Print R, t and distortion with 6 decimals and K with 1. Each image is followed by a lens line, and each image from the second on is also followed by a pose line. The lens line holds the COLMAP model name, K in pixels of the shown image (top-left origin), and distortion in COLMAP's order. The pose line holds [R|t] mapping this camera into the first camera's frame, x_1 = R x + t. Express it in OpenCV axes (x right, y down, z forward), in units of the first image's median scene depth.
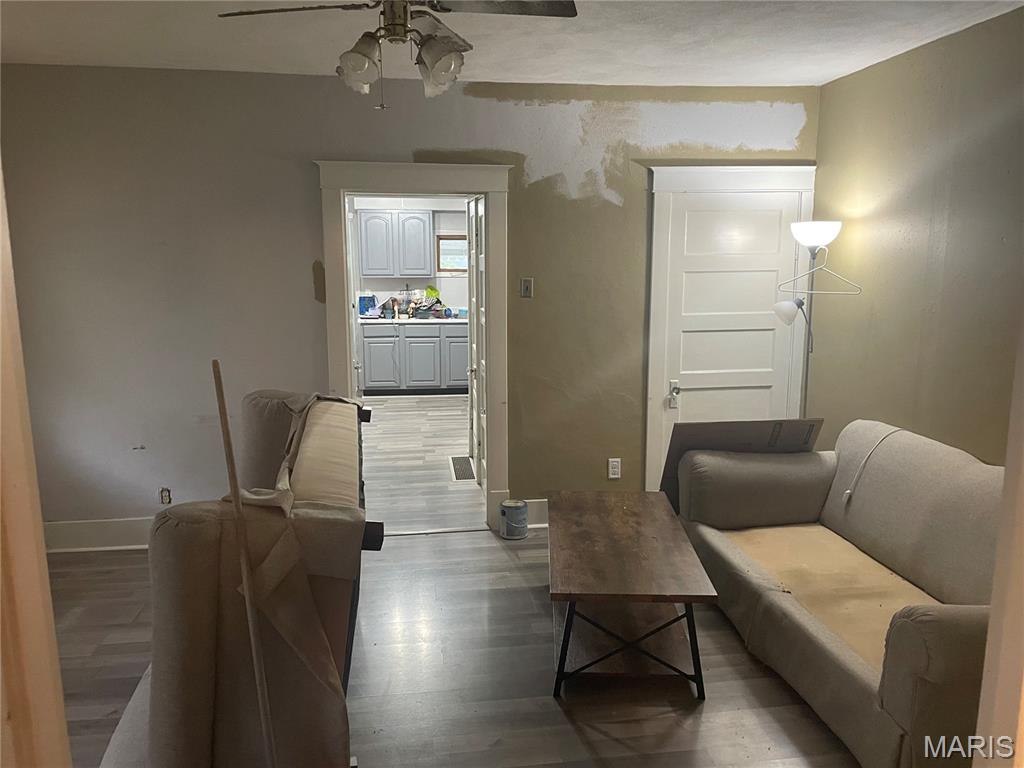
lens RADIAL K [[781.0, 0, 512.0], [0, 781.0, 384.0], [0, 0, 1]] dist [0.065249, -0.128369]
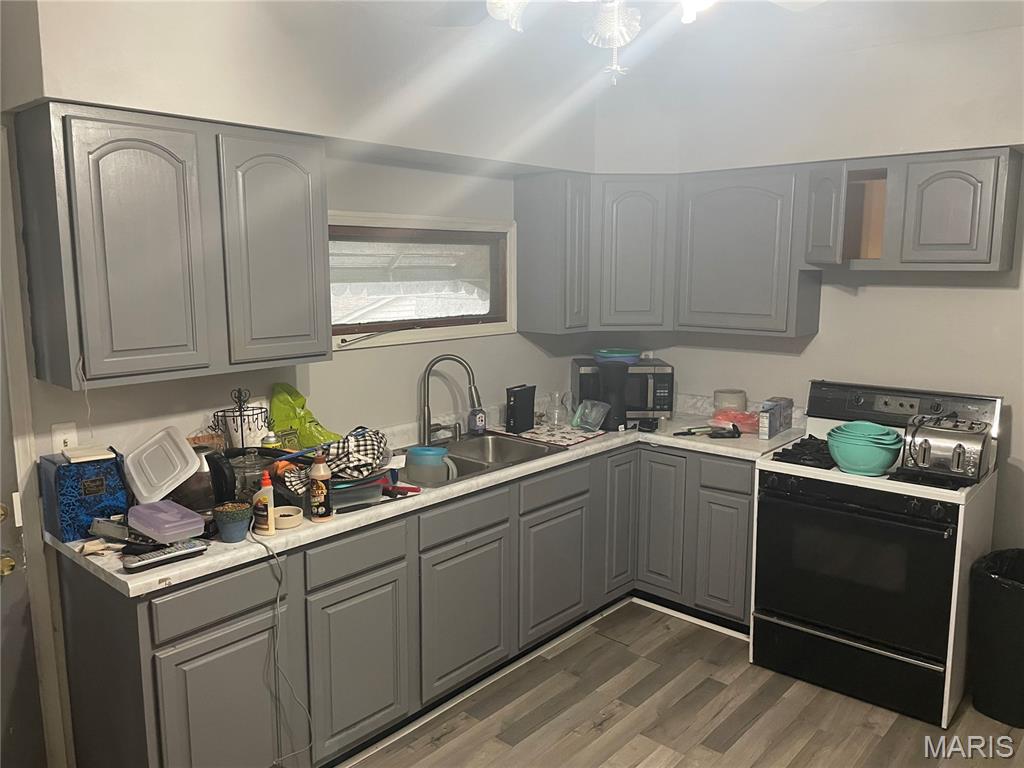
lens RADIAL K [[781.0, 0, 512.0], [0, 781.0, 384.0], [0, 0, 1]] dist [0.065249, -0.128369]
pose [[0.767859, -0.105009, 0.631954, -0.239755], [0.121664, 0.992424, 0.017079, -0.123725], [-0.628960, 0.063772, 0.774817, 0.718878]]
